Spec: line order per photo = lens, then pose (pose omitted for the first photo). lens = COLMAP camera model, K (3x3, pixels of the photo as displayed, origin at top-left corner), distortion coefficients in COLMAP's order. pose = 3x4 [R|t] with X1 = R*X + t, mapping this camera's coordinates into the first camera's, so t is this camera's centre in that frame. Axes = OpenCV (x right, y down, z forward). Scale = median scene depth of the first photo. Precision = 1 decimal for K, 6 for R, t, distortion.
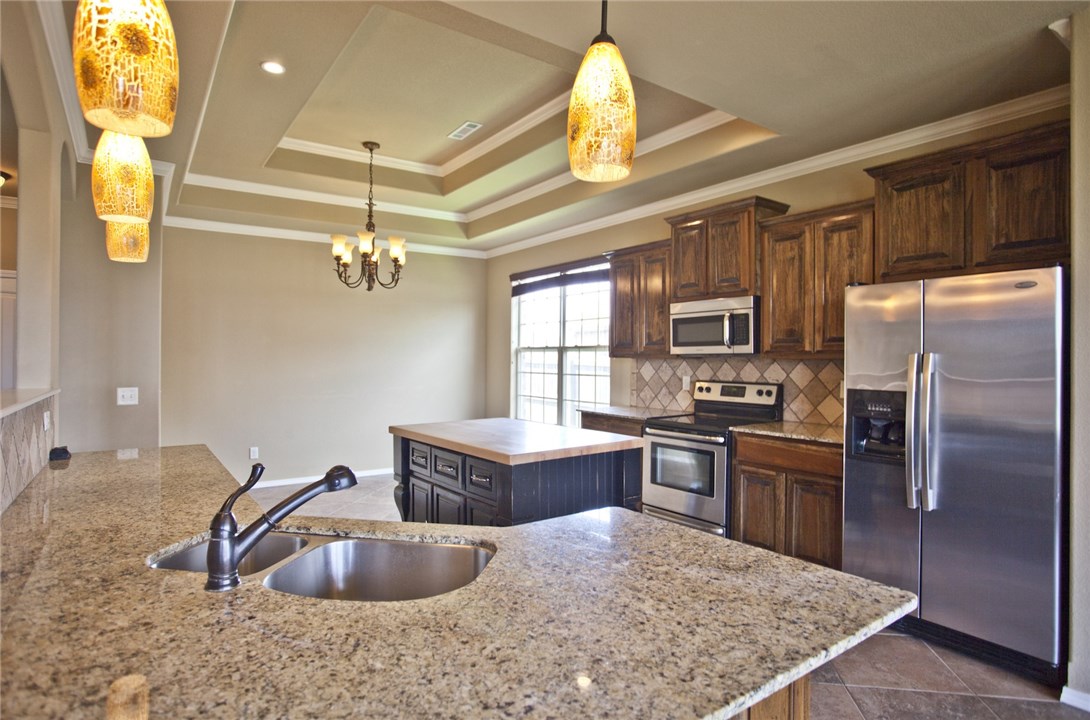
lens RADIAL K [[585.4, 0, 545.0], [0, 585.4, 360.0], [0, 0, 1]] dist [-0.052667, 0.002368]
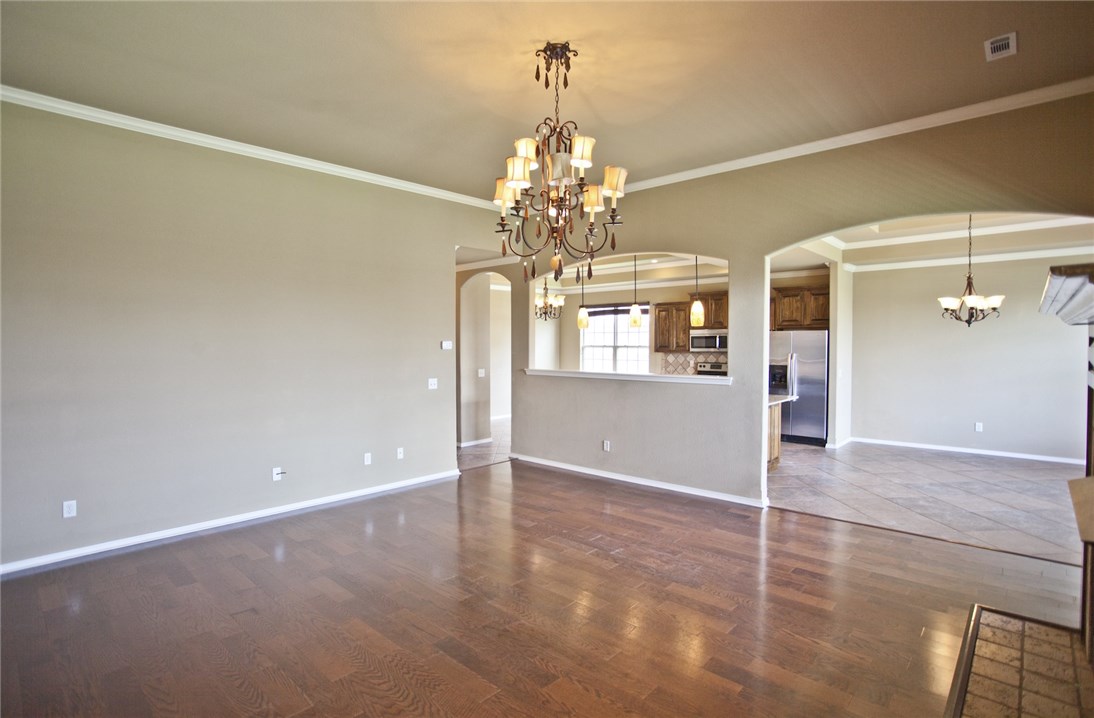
lens RADIAL K [[547.4, 0, 547.0], [0, 547.4, 359.0], [0, 0, 1]] dist [-0.082104, 0.000031]
pose [[0.980873, -0.012836, 0.194227, -0.766239], [0.007059, 0.999513, 0.030406, -0.049282], [-0.194523, -0.028454, 0.980485, -1.019837]]
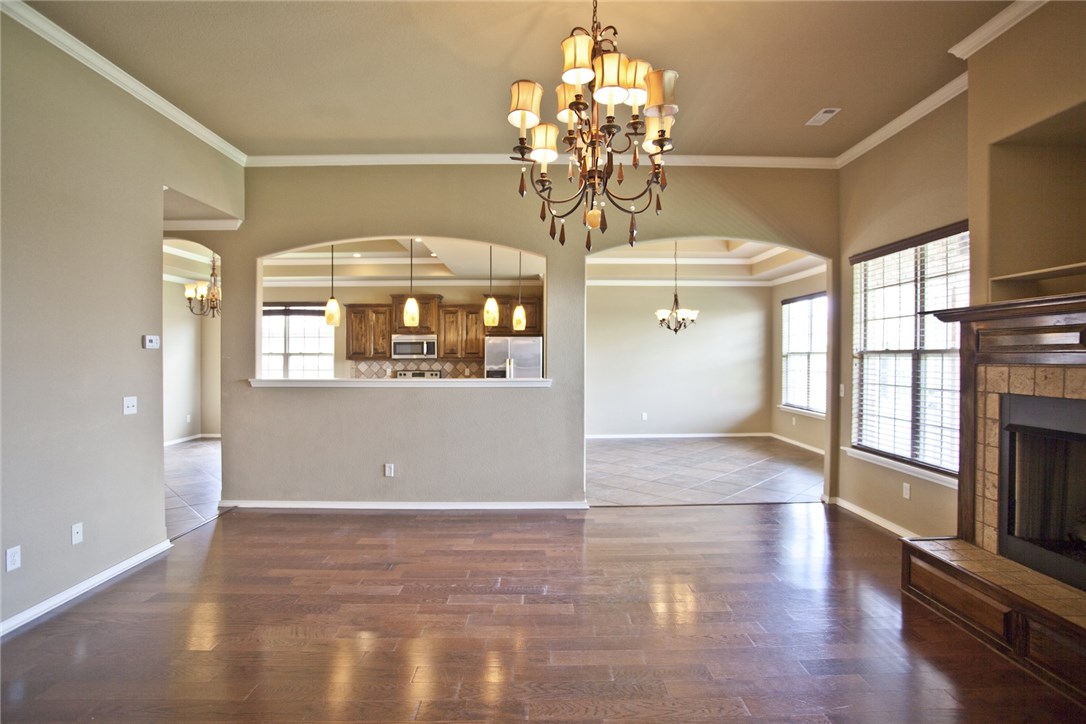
lens RADIAL K [[540.6, 0, 548.6], [0, 540.6, 362.3], [0, 0, 1]] dist [-0.090879, 0.046978]
pose [[0.567822, -0.012932, 0.823049, -1.069712], [0.003006, 0.999902, 0.013637, -0.020714], [-0.823146, -0.005270, 0.567806, -0.582381]]
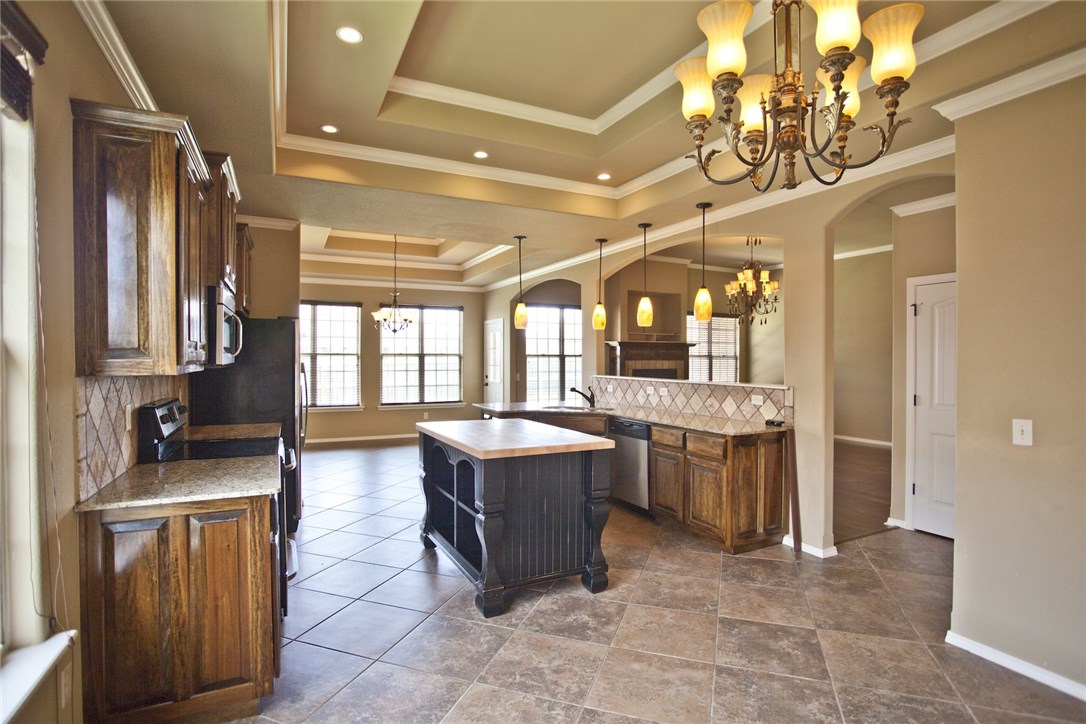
lens RADIAL K [[540.6, 0, 548.6], [0, 540.6, 362.3], [0, 0, 1]] dist [-0.090879, 0.046978]
pose [[-0.987083, -0.006437, 0.160079, -0.238028], [-0.004930, 0.999940, 0.009808, -0.019787], [-0.160133, 0.008892, -0.987055, 1.513350]]
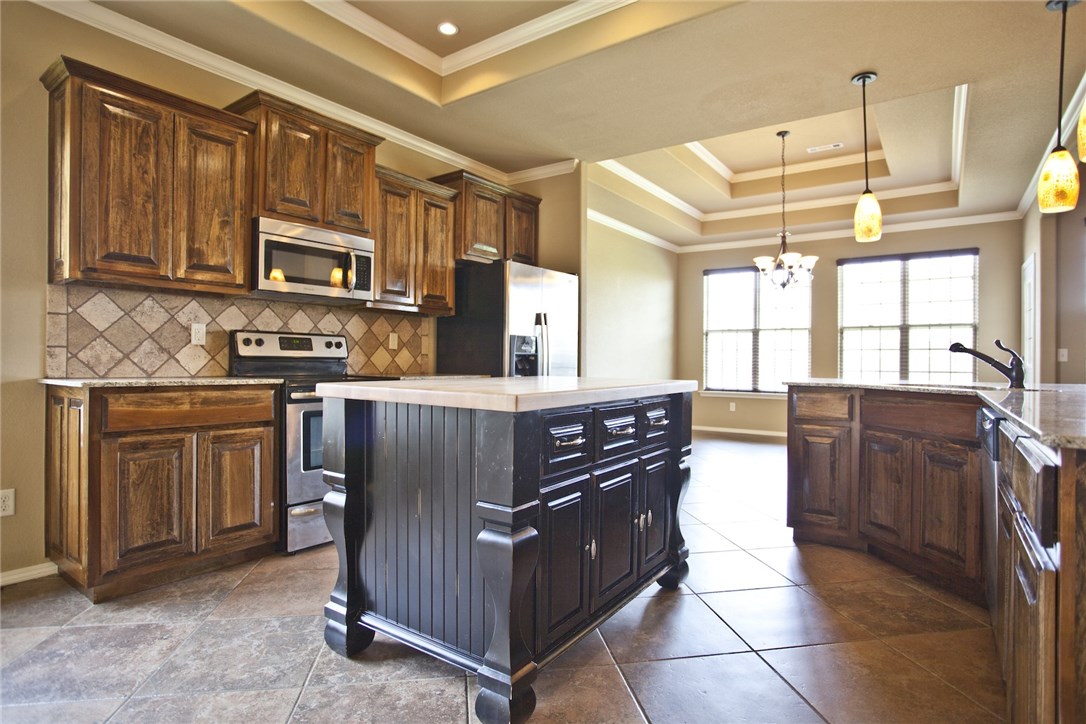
lens RADIAL K [[561.5, 0, 547.5], [0, 561.5, 361.0], [0, 0, 1]] dist [-0.065243, 0.030096]
pose [[-0.322586, -0.005268, 0.946526, -0.509783], [-0.005565, 0.999978, 0.003669, 0.070204], [-0.946524, -0.004084, -0.322608, 0.884097]]
